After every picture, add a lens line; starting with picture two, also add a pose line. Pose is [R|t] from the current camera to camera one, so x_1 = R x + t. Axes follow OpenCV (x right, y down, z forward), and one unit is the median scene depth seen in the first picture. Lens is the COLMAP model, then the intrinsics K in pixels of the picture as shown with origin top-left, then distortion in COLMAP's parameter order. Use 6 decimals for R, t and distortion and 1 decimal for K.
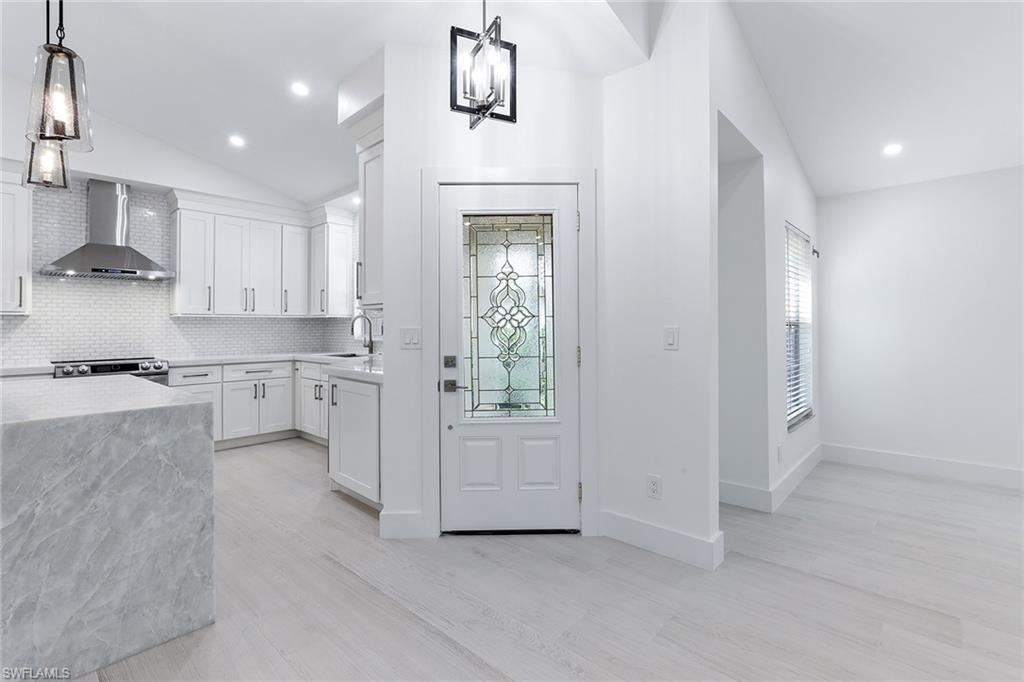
lens RADIAL K [[469.5, 0, 513.9], [0, 469.5, 317.1], [0, 0, 1]] dist [-0.003720, 0.000081]
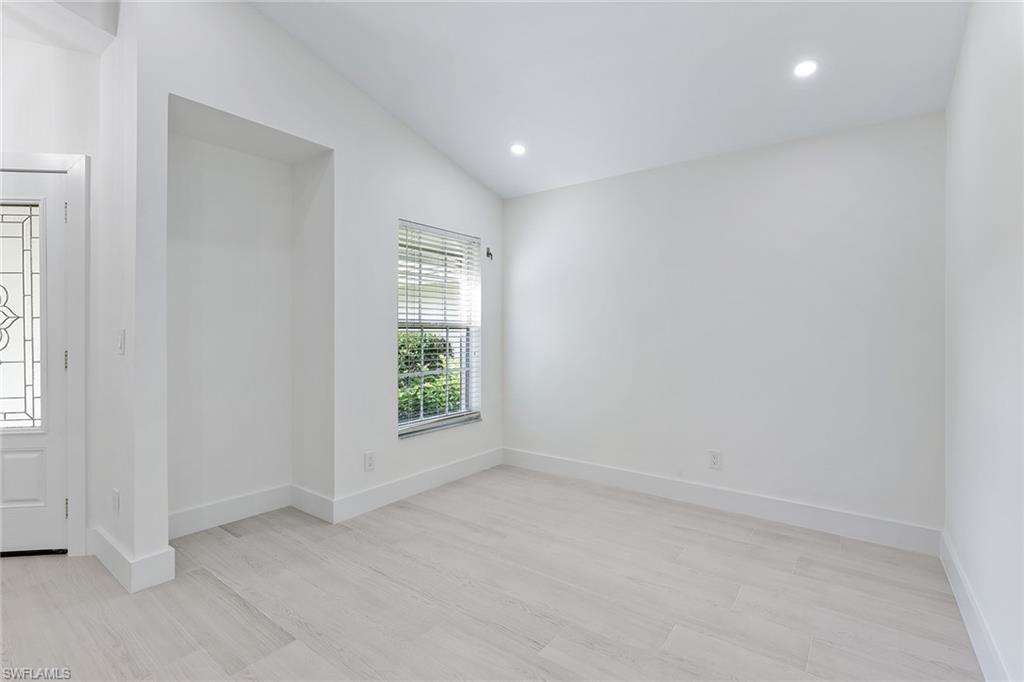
lens RADIAL K [[463.1, 0, 514.2], [0, 463.1, 322.2], [0, 0, 1]] dist [-0.016530, 0.000241]
pose [[0.994688, 0.006405, 0.102738, 0.606100], [-0.007239, 0.999944, 0.007740, -0.003685], [-0.102683, -0.008443, 0.994678, 0.019010]]
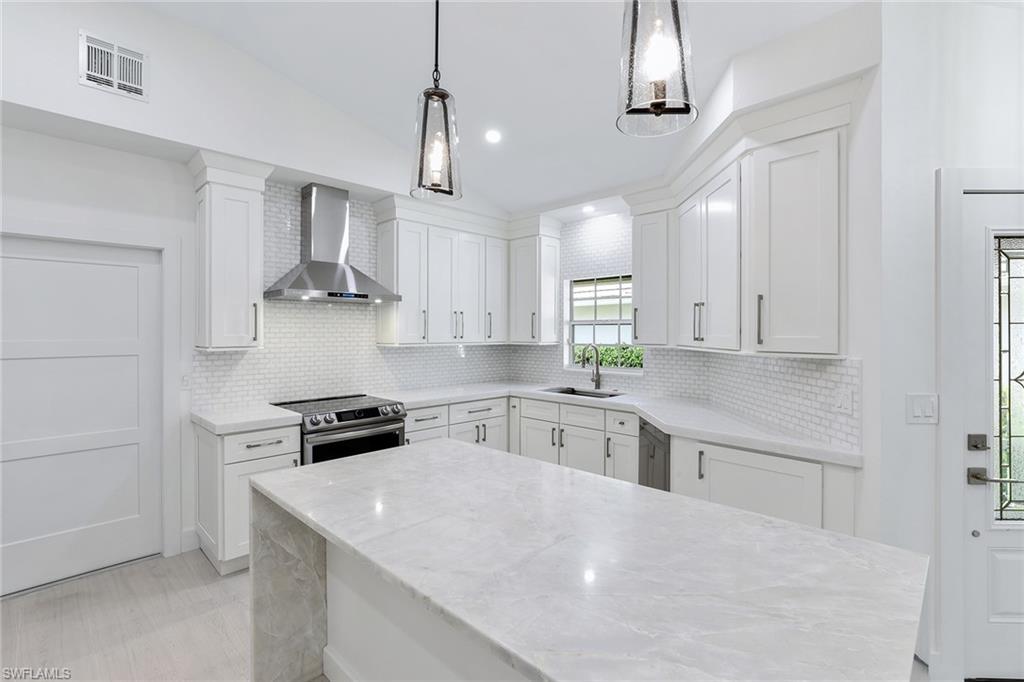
lens RADIAL K [[468.6, 0, 521.1], [0, 468.6, 328.7], [0, 0, 1]] dist [-0.001877, 0.000079]
pose [[0.999726, 0.008016, -0.021978, -0.537160], [-0.007683, 0.999855, 0.015215, -0.054988], [0.022097, -0.015042, 0.999643, 0.183022]]
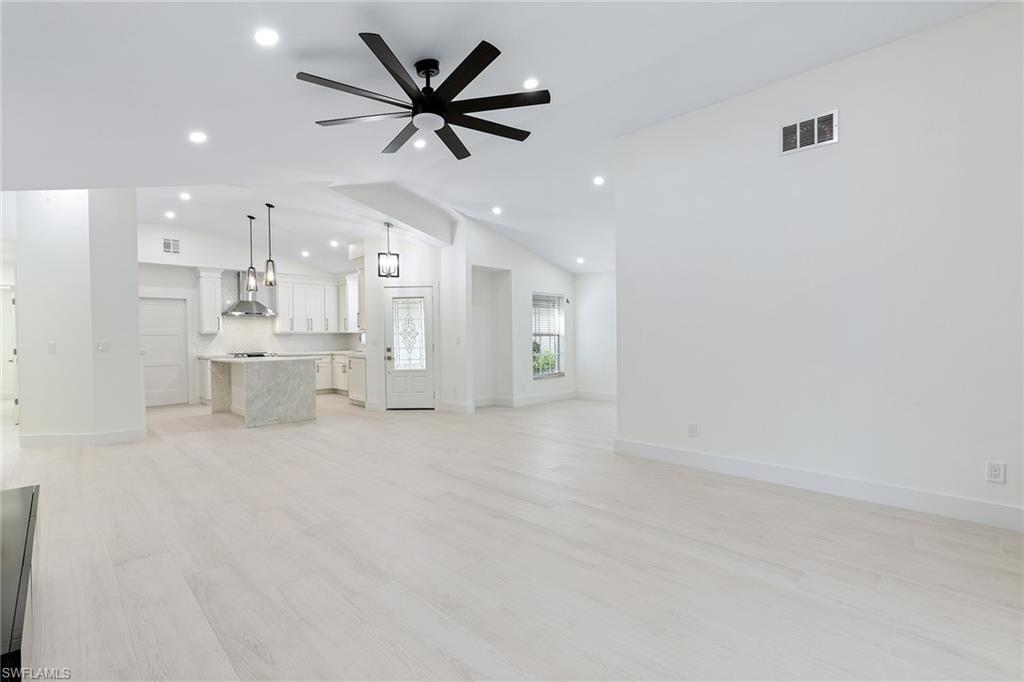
lens RADIAL K [[459.1, 0, 512.0], [0, 459.1, 341.0], [0, 0, 1]] dist [-0.000770, -0.000063]
pose [[0.998960, -0.005958, -0.045203, 0.489056], [0.007400, 0.999466, 0.031821, -0.027263], [0.044990, -0.032122, 0.998471, -1.159526]]
